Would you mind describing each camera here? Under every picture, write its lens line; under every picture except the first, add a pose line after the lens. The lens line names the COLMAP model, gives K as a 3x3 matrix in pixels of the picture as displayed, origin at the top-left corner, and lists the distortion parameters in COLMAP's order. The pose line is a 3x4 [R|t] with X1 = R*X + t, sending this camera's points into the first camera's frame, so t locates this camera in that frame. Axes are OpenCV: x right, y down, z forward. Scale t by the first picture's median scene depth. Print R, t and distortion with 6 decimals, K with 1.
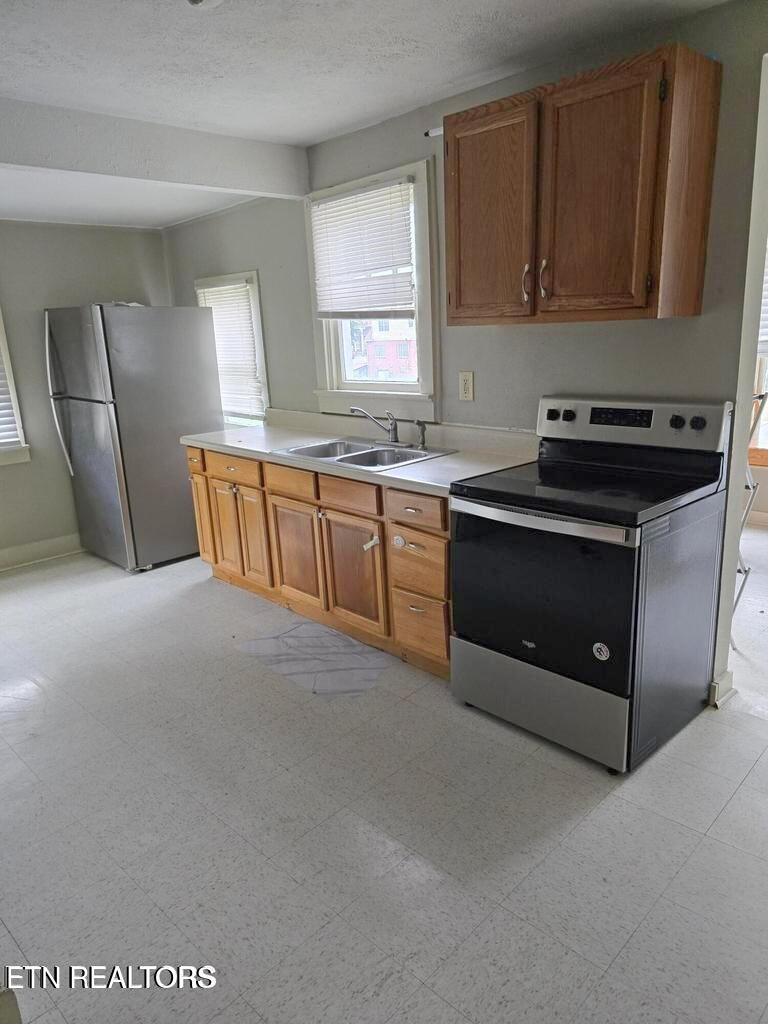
lens RADIAL K [[702.5, 0, 385.7], [0, 702.5, 504.6], [0, 0, 1]] dist [0.052770, -0.060328]
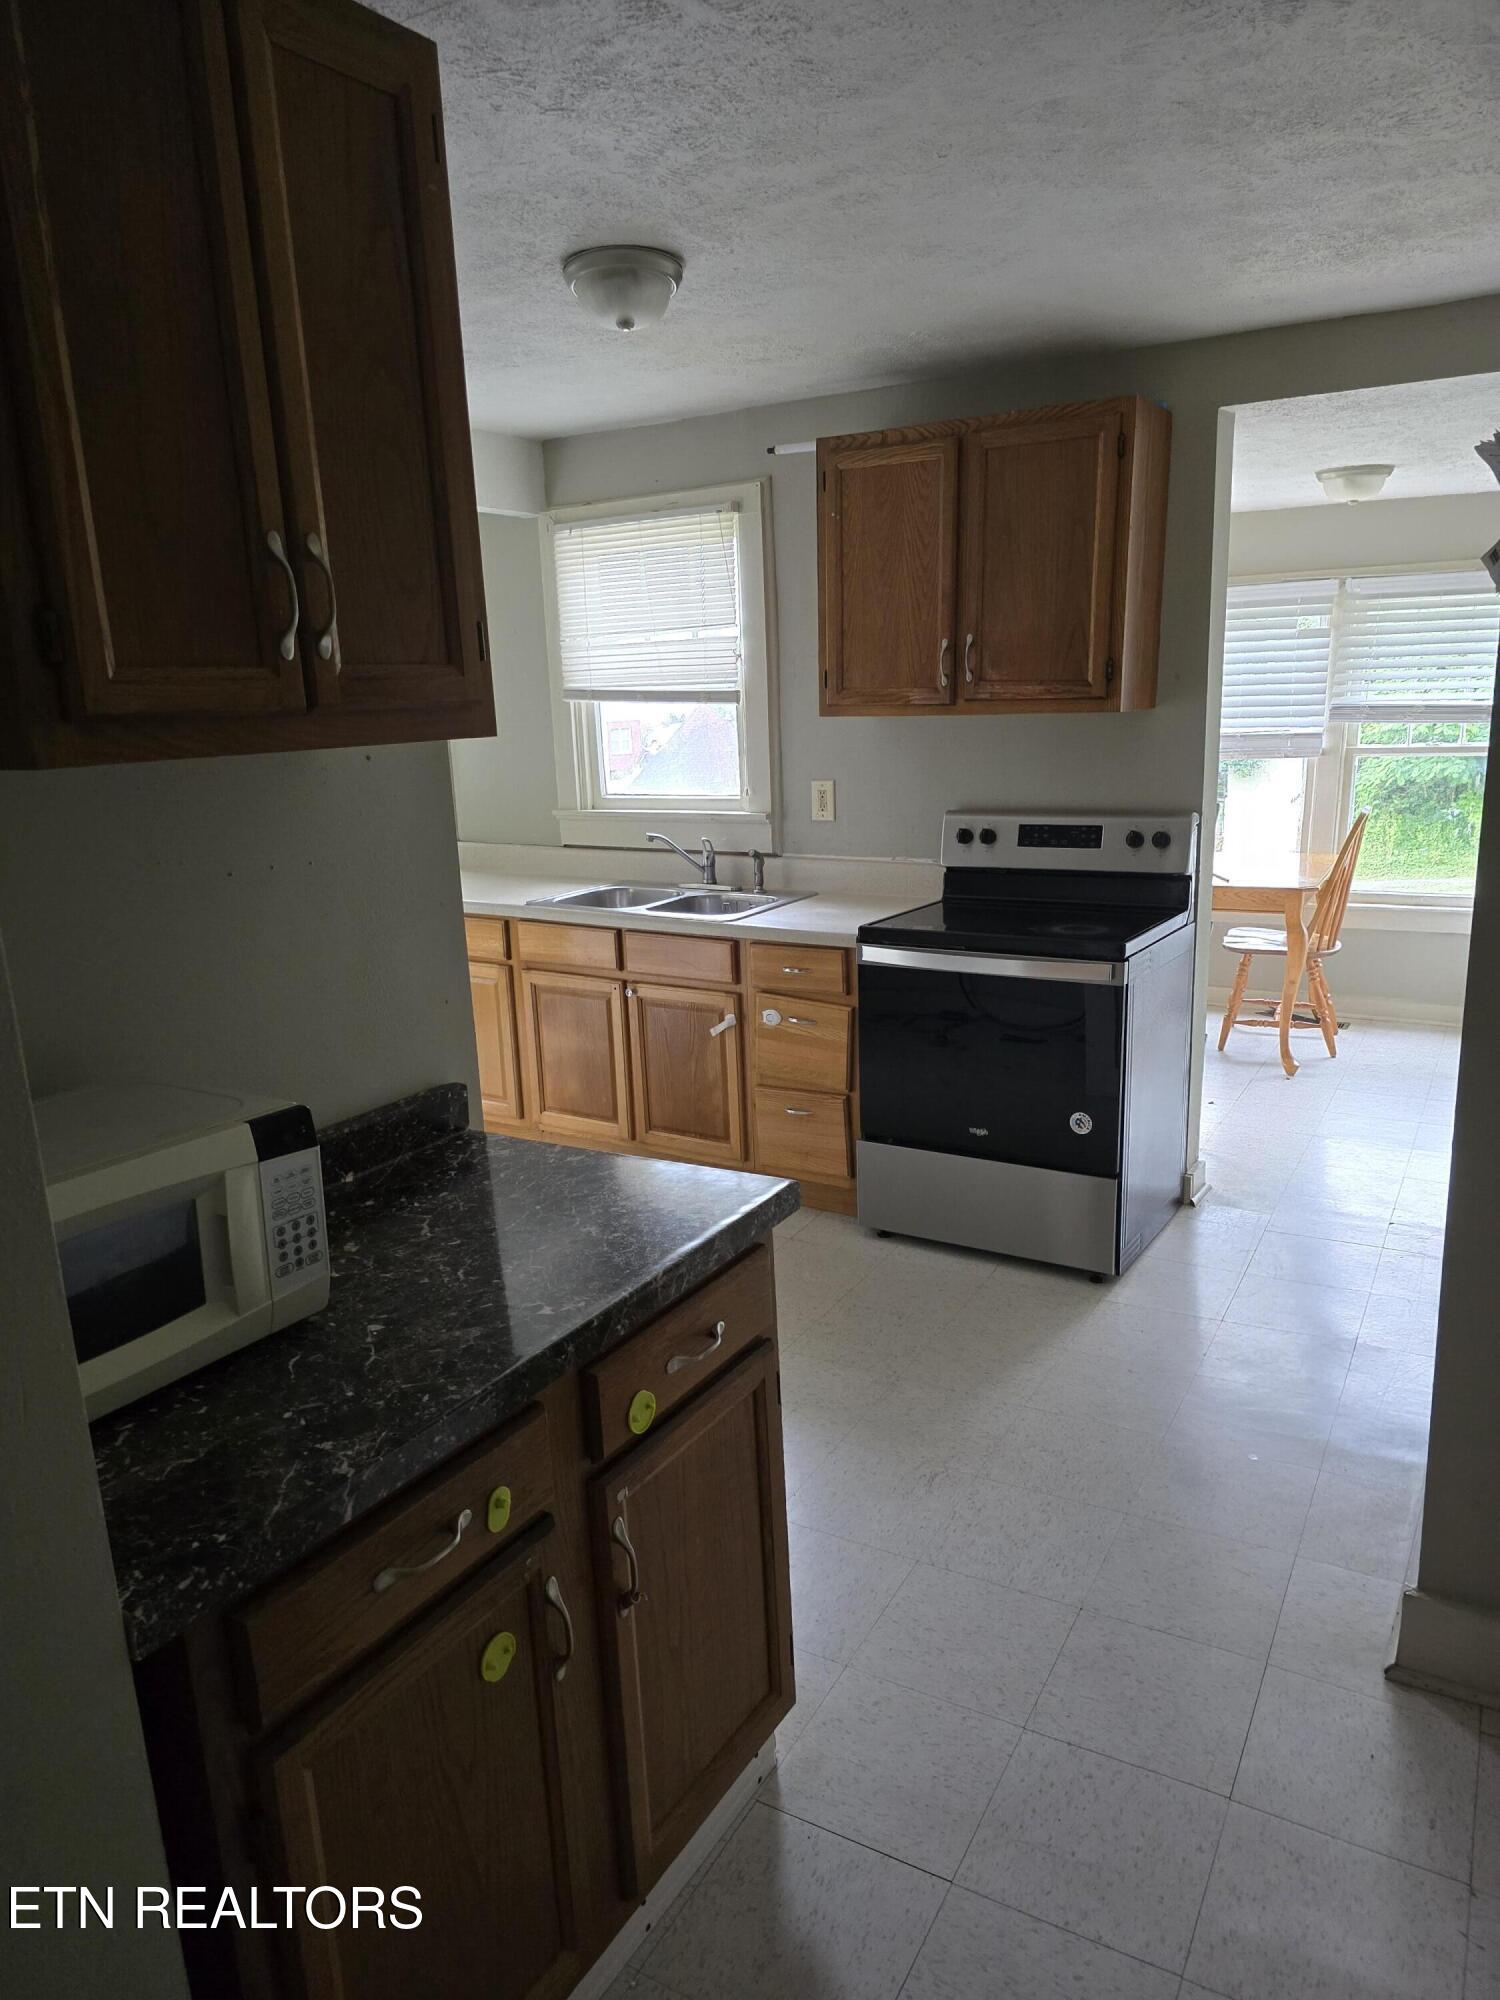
lens RADIAL K [[1372.1, 0, 753.3], [0, 1372.1, 985.6], [0, 0, 1]] dist [0.052770, -0.060328]
pose [[0.967307, -0.040611, 0.250336, -0.350850], [0.051838, 0.997916, -0.038413, 0.074459], [-0.248254, 0.050134, 0.967397, -0.338794]]
